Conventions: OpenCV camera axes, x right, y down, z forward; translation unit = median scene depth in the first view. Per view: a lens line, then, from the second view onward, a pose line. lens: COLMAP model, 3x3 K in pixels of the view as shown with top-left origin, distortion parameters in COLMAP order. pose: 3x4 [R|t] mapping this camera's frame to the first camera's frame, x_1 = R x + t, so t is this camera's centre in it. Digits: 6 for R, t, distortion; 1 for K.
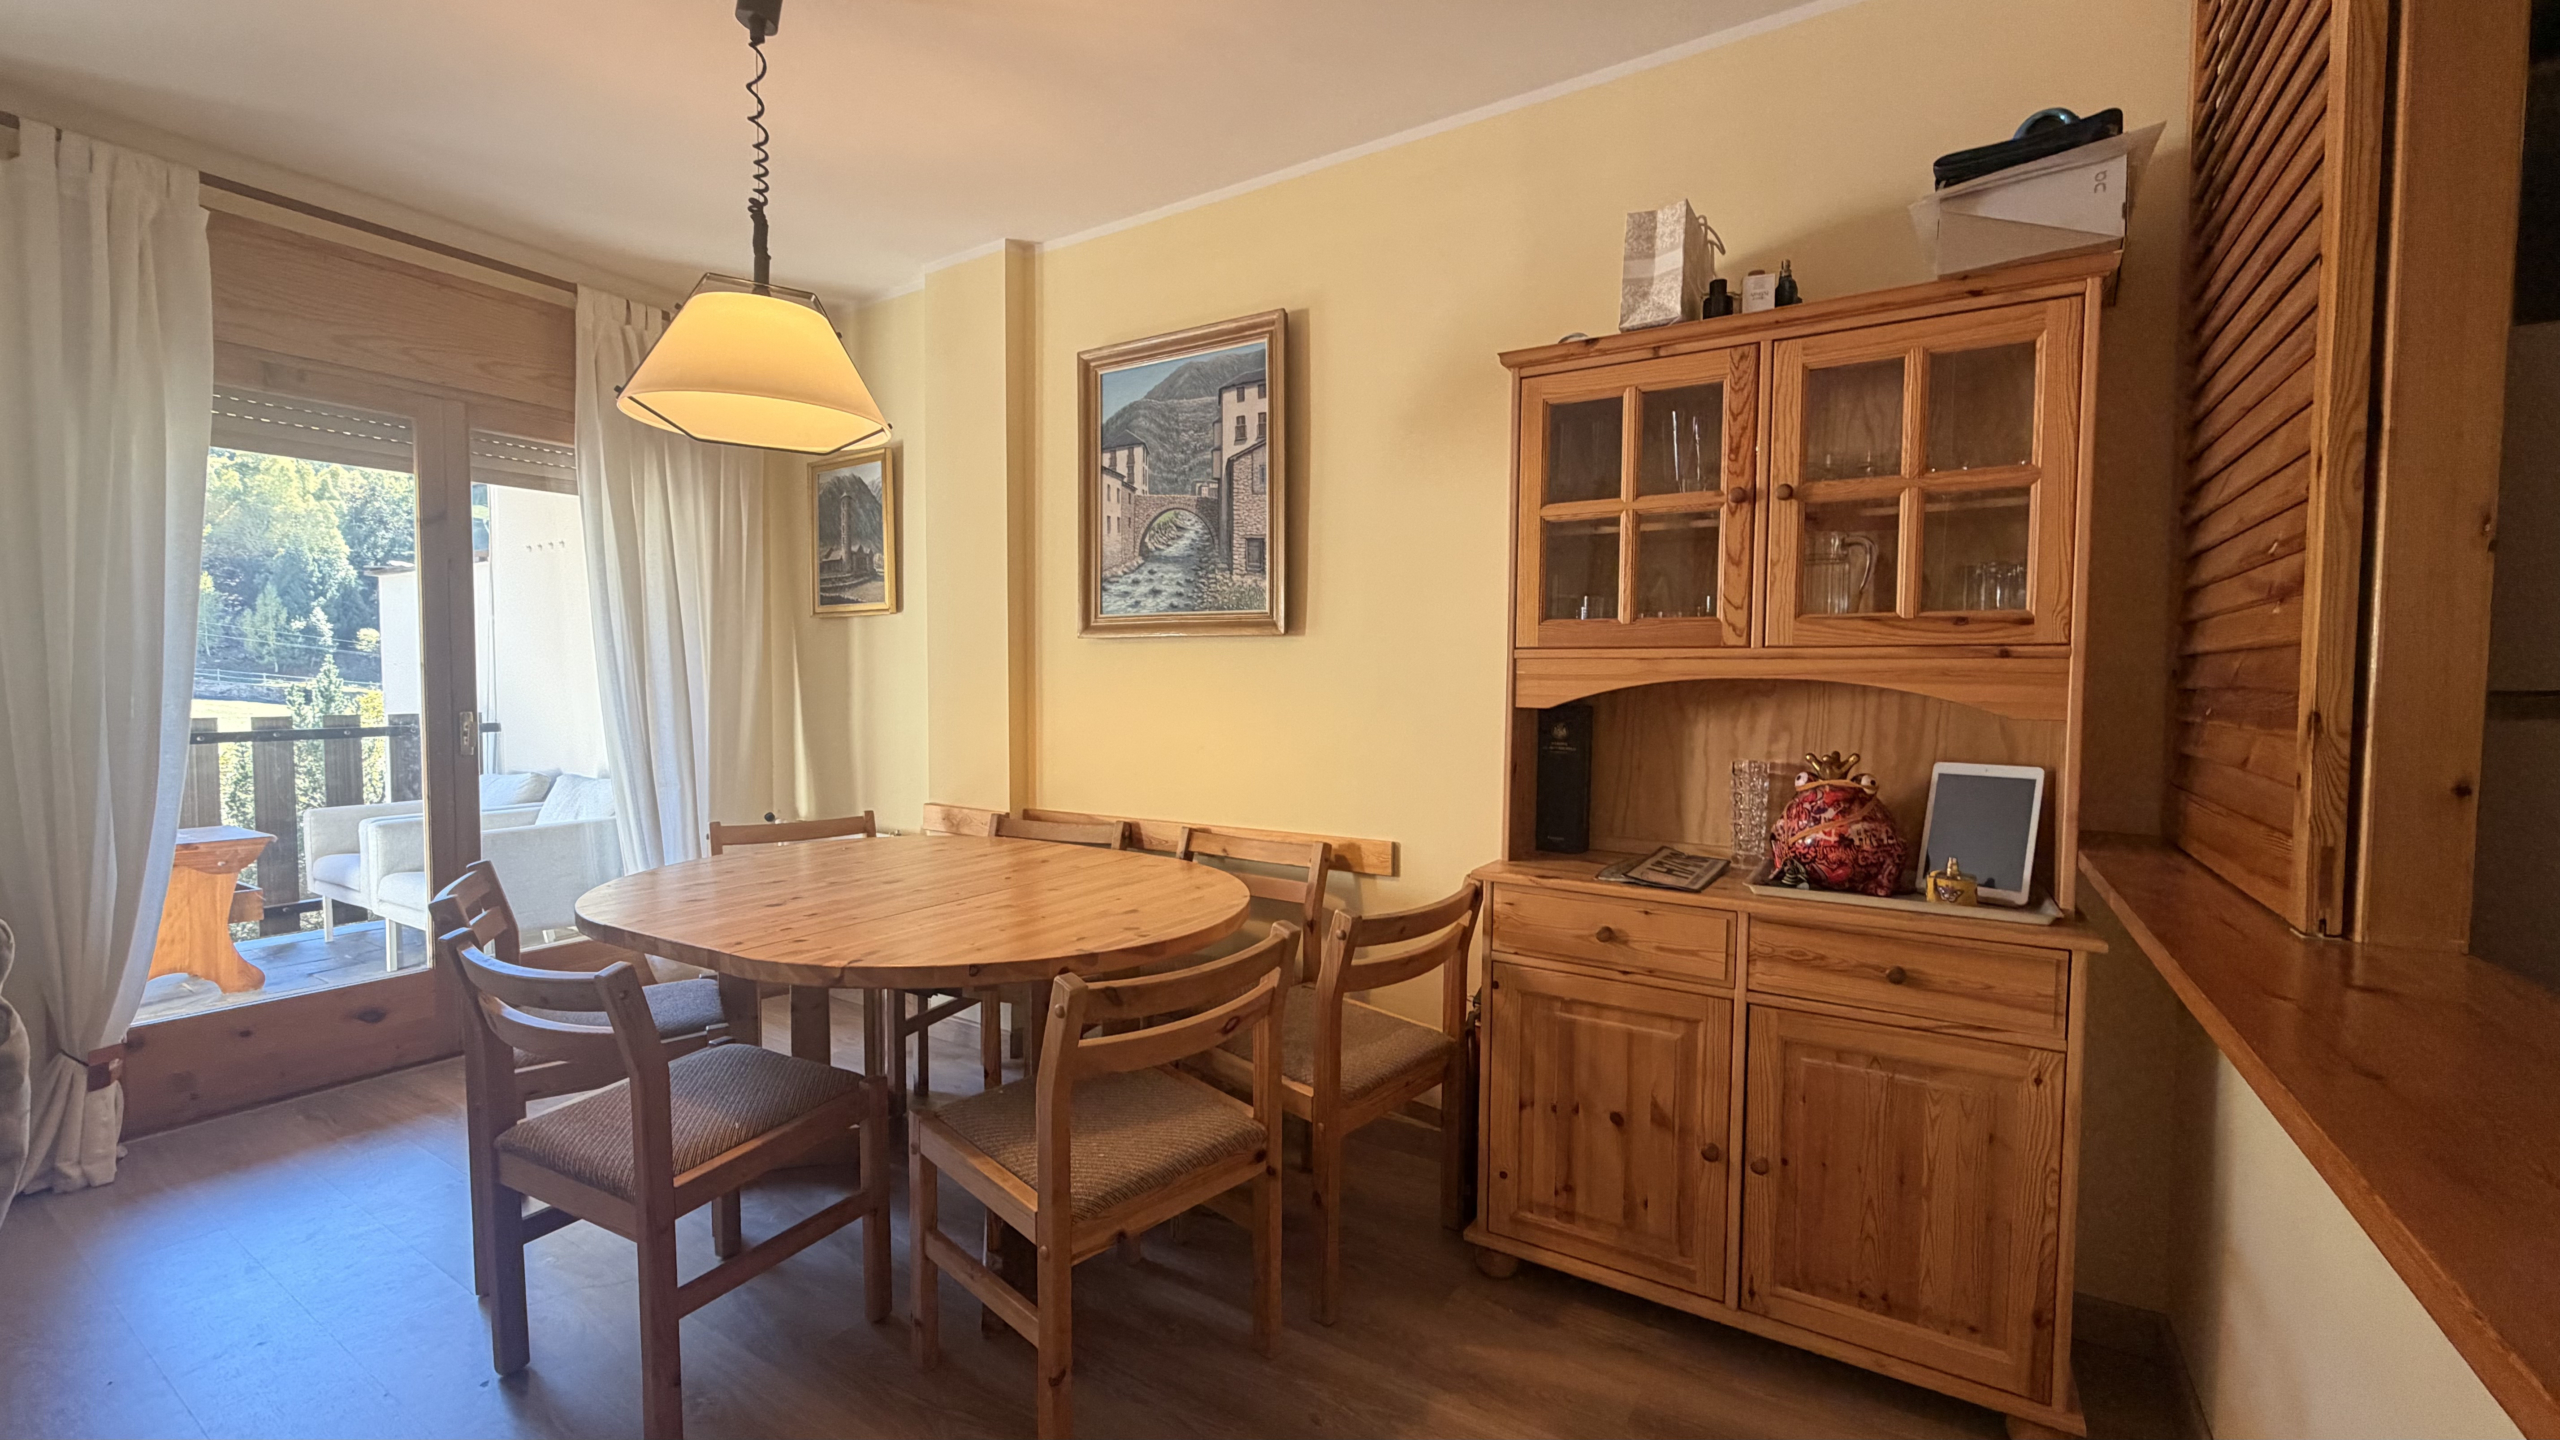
lens RADIAL K [[1018.1, 0, 1273.9], [0, 1018.1, 720.1], [0, 0, 1]] dist [0.000796, 0.000233]
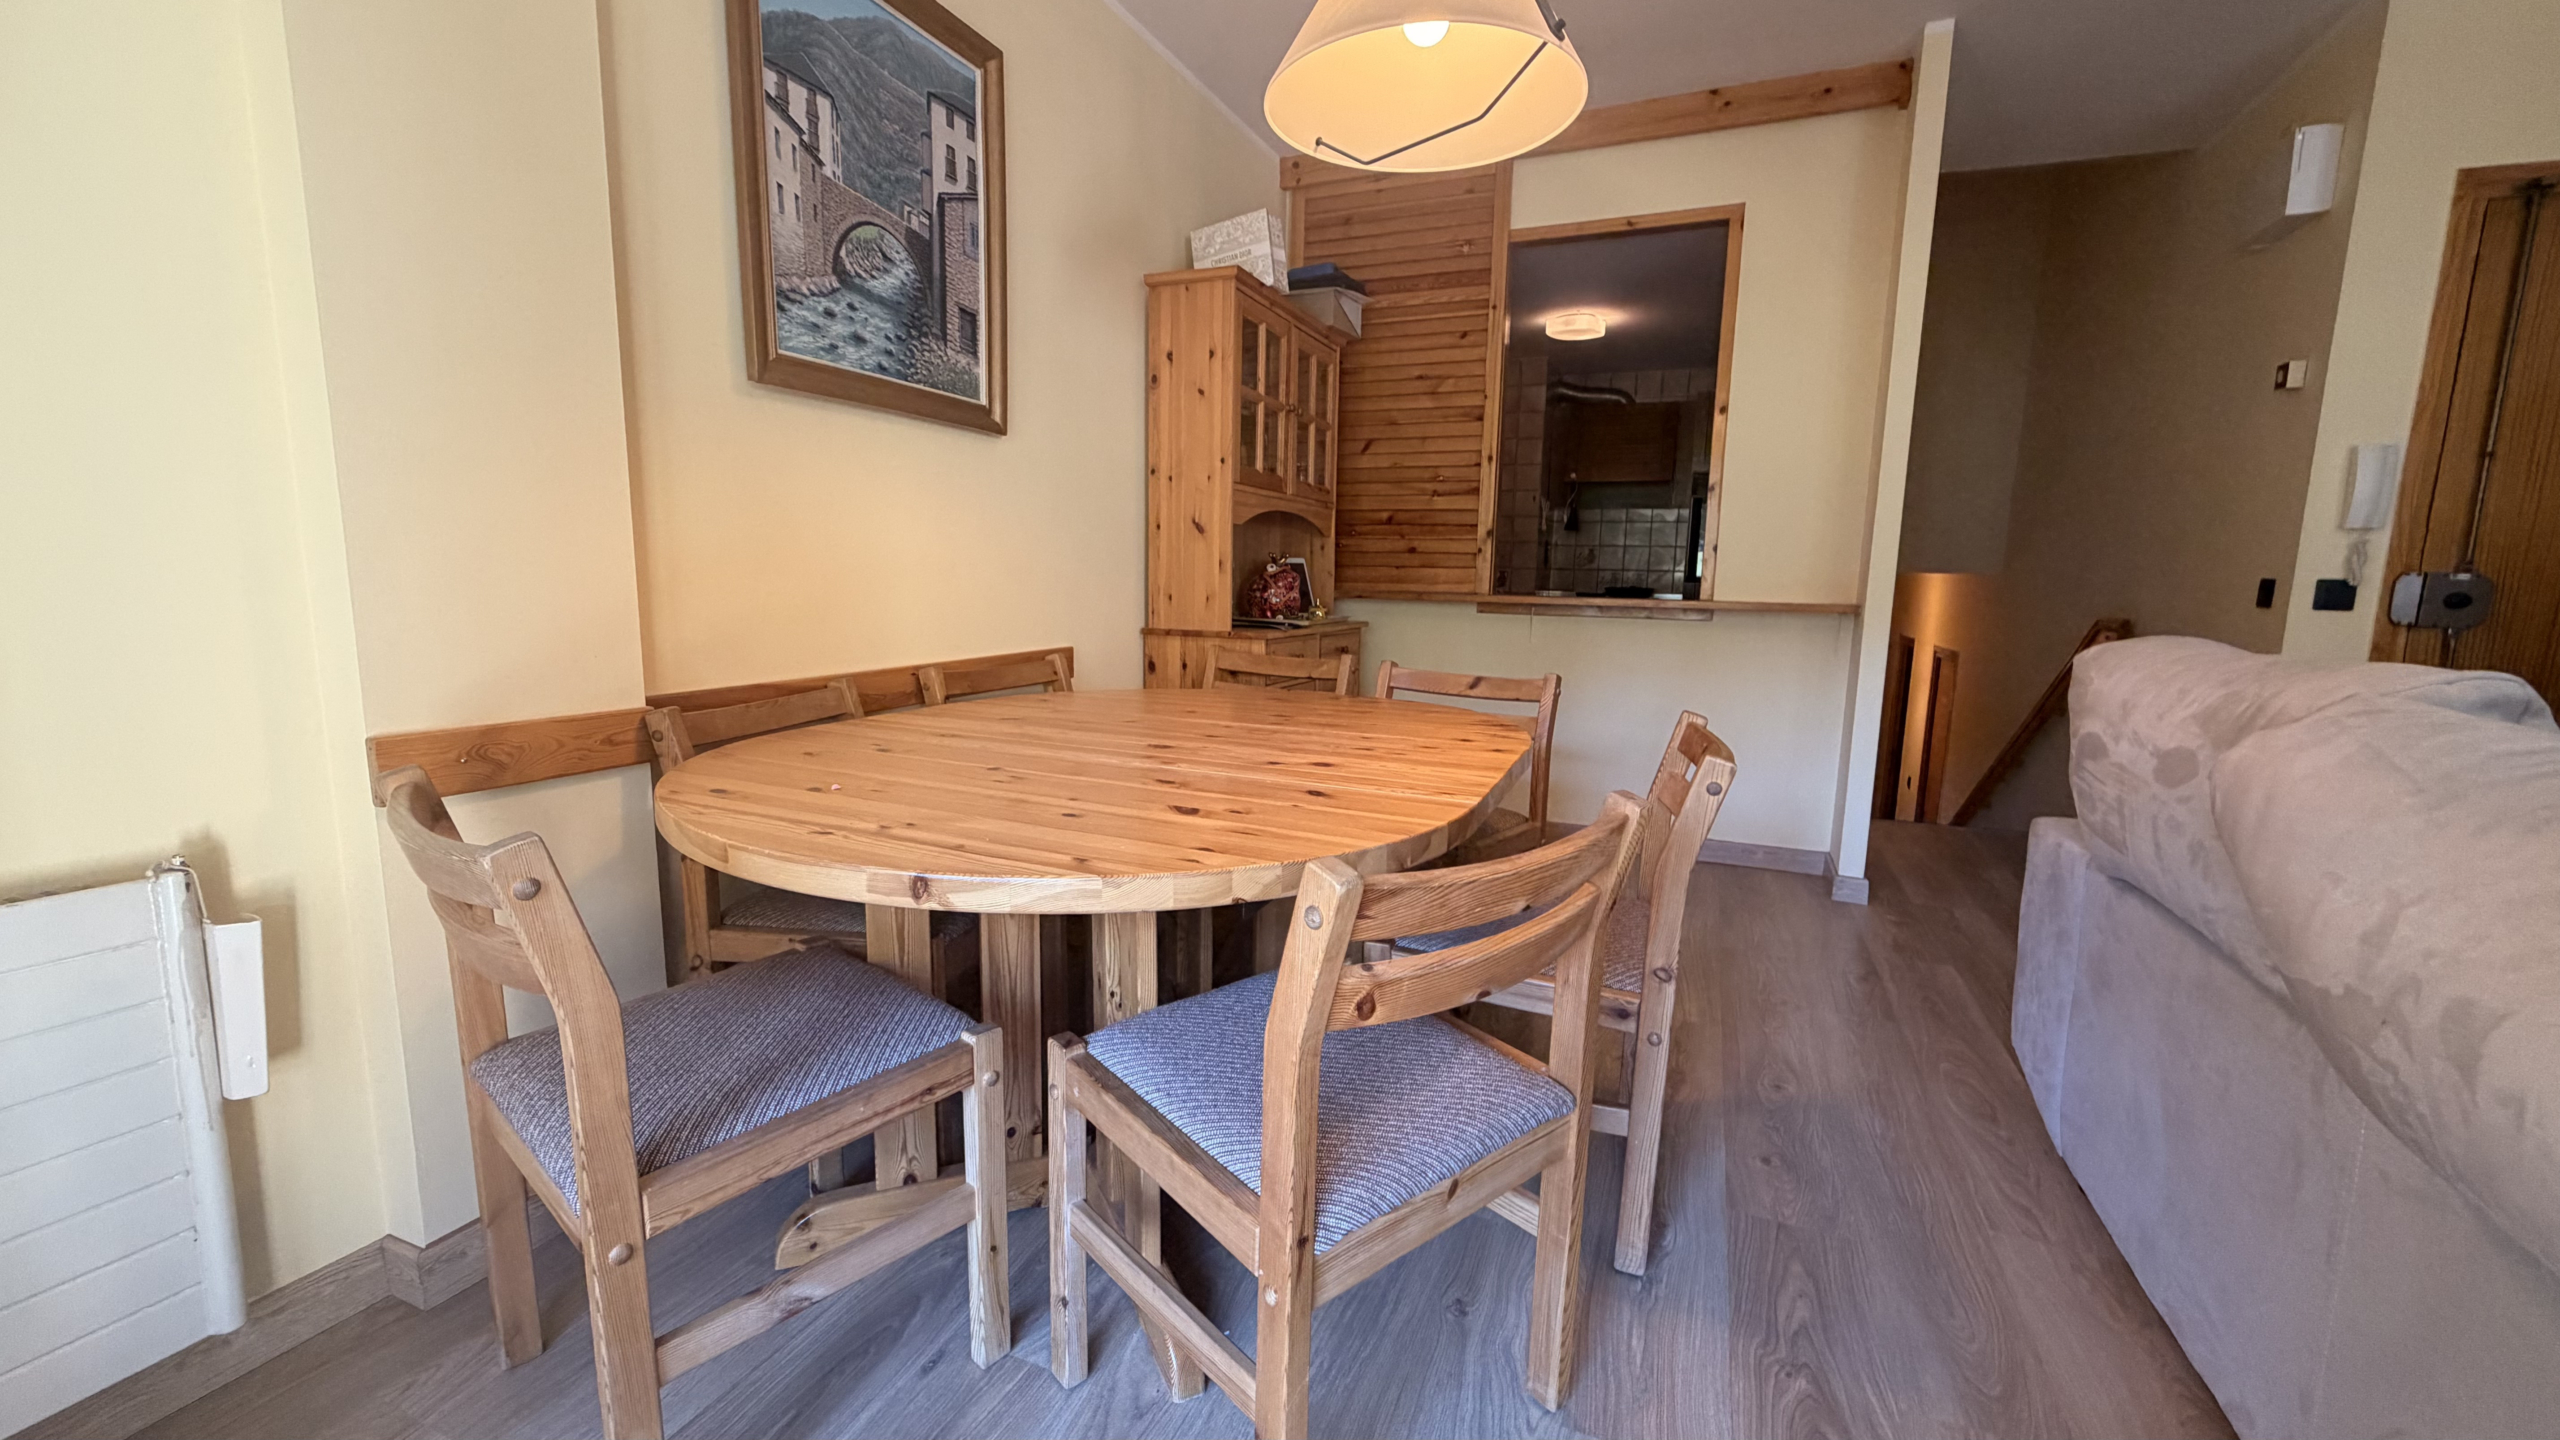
lens RADIAL K [[1018.1, 0, 1283.2], [0, 1018.1, 718.1], [0, 0, 1]] dist [0.000796, 0.000233]
pose [[-0.170793, -0.151095, 0.973653, -0.914879], [0.018139, 0.987523, 0.156429, 0.026185], [-0.985140, 0.044378, -0.165921, 0.879581]]
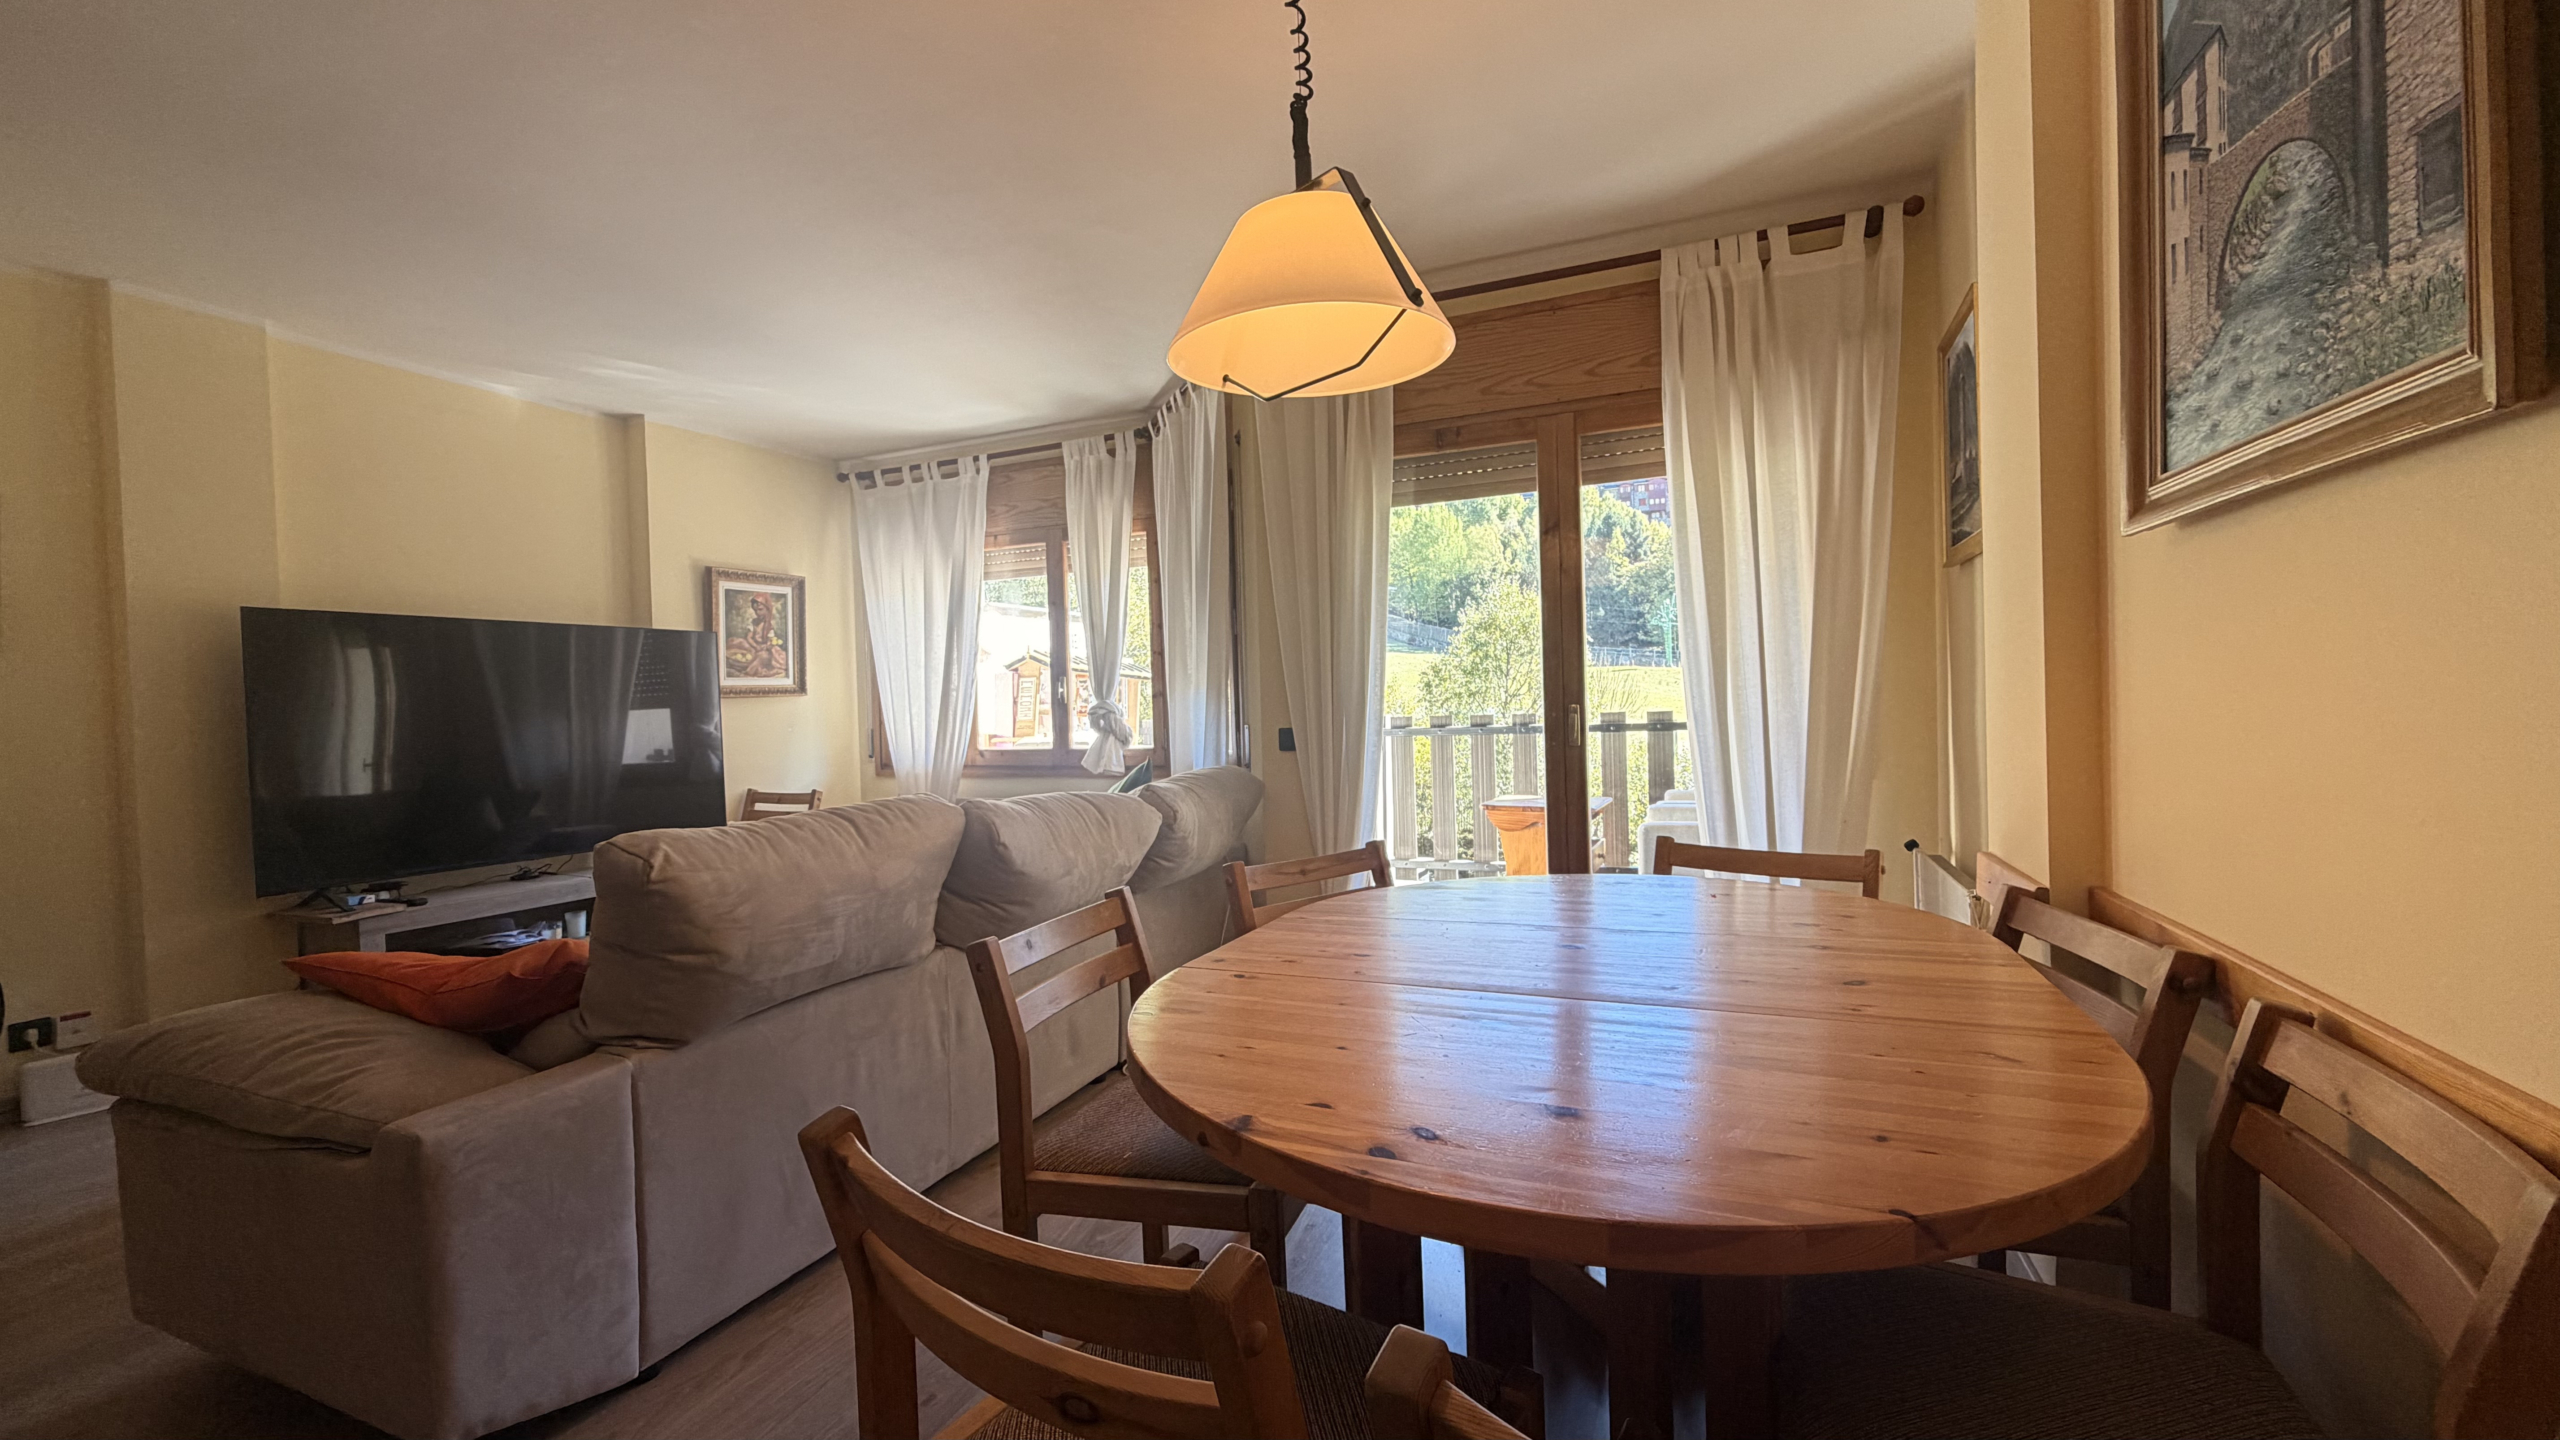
lens RADIAL K [[1018.1, 0, 1268.3], [0, 1018.1, 720.2], [0, 0, 1]] dist [0.000796, 0.000233]
pose [[0.148325, 0.007952, -0.988907, 0.229848], [-0.005998, 0.999957, 0.007141, 0.002796], [0.988921, 0.004872, 0.148366, 0.592852]]
